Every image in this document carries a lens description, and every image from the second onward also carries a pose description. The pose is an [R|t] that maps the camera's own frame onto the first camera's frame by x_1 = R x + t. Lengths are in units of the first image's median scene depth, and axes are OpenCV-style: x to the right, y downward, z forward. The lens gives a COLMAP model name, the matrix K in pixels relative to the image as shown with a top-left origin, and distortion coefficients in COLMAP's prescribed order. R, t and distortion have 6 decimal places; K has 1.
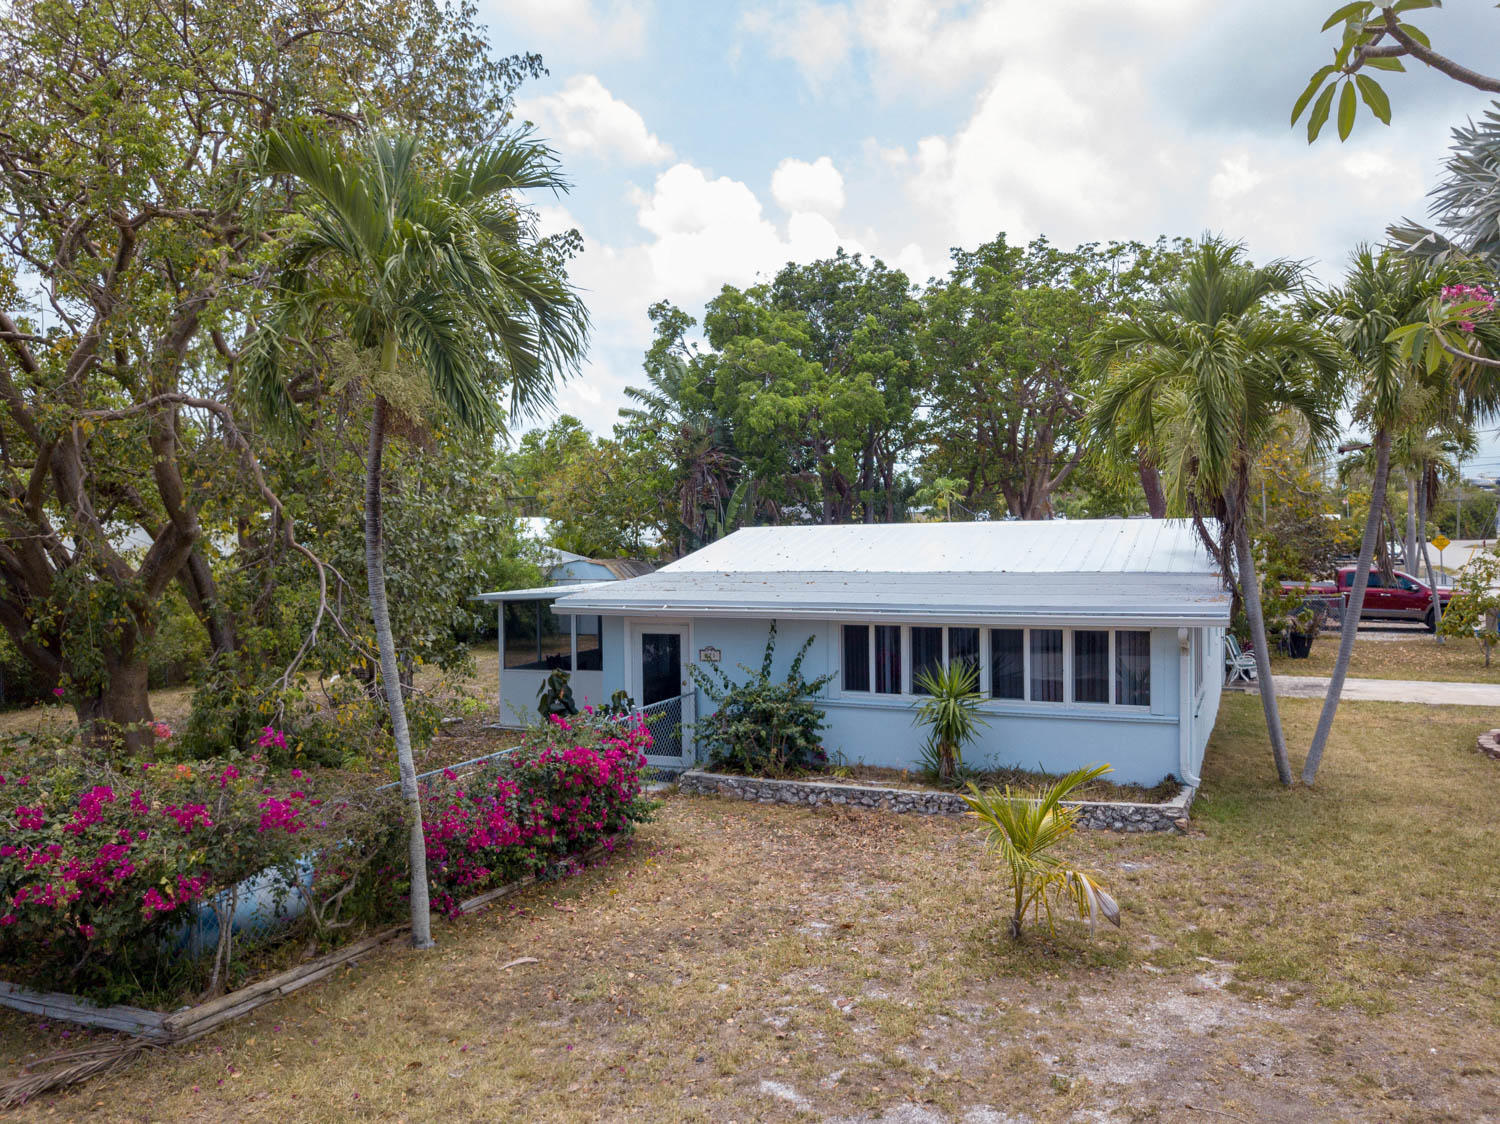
lens RADIAL K [[1170.0, 0, 714.6], [0, 1170.0, 561.3], [0, 0, 1]] dist [-0.000675, 0.000361]
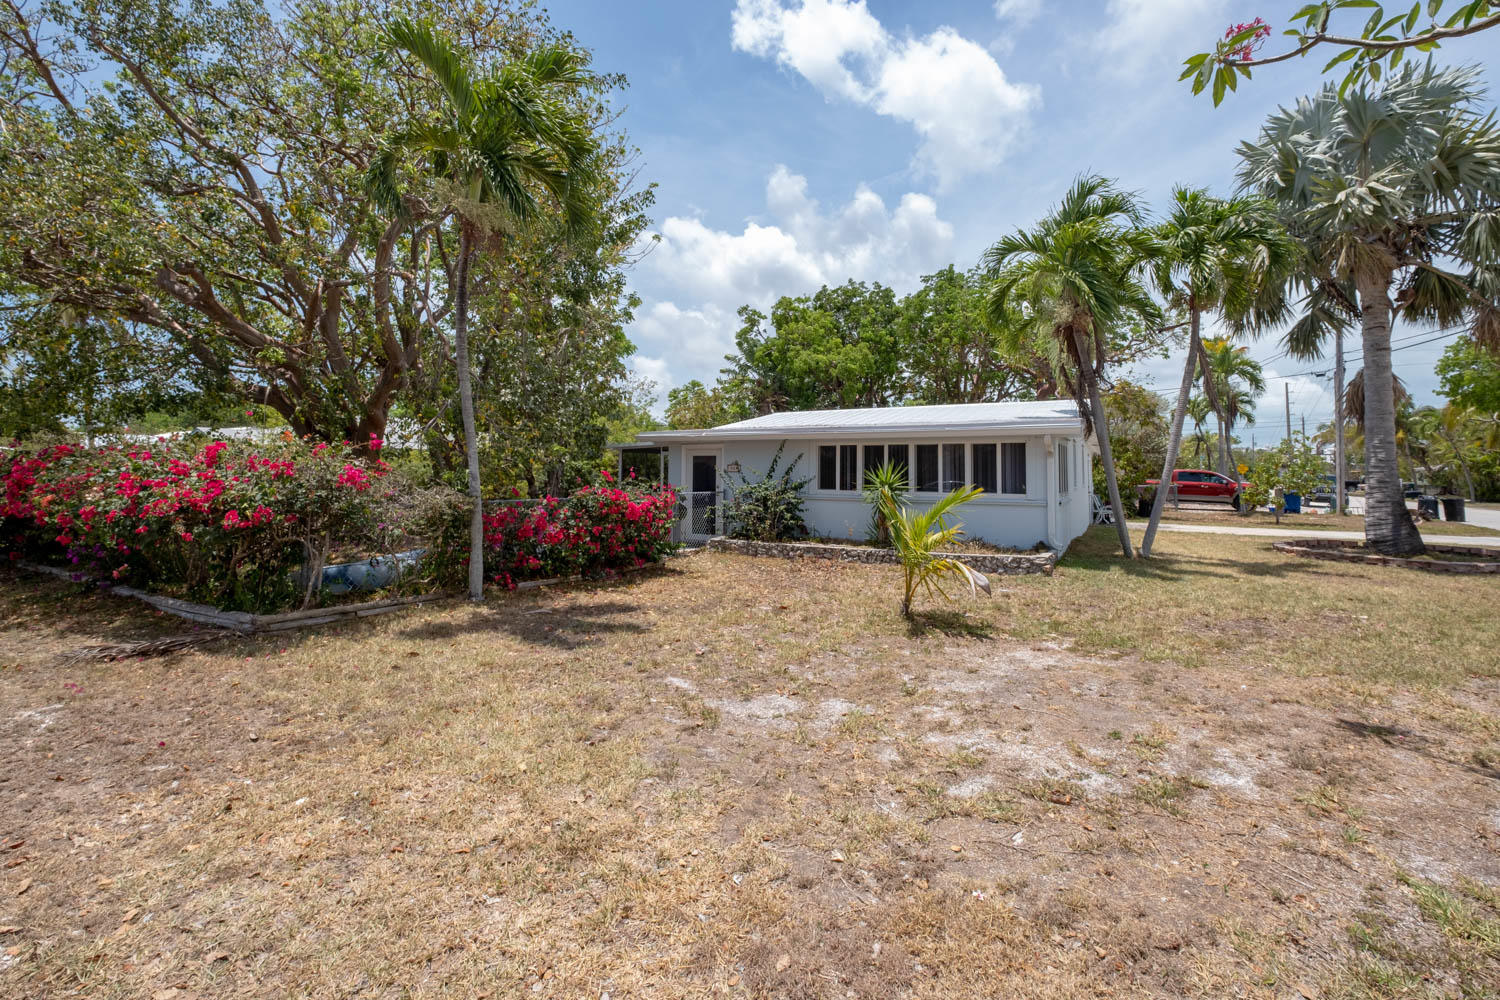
lens RADIAL K [[639.4, 0, 748.4], [0, 639.4, 463.9], [0, 0, 1]] dist [0.007821, -0.007653]
pose [[0.994579, 0.018554, -0.102316, 0.110285], [-0.026719, 0.996515, -0.079017, 0.154746], [0.100493, 0.081322, 0.991609, 0.179319]]
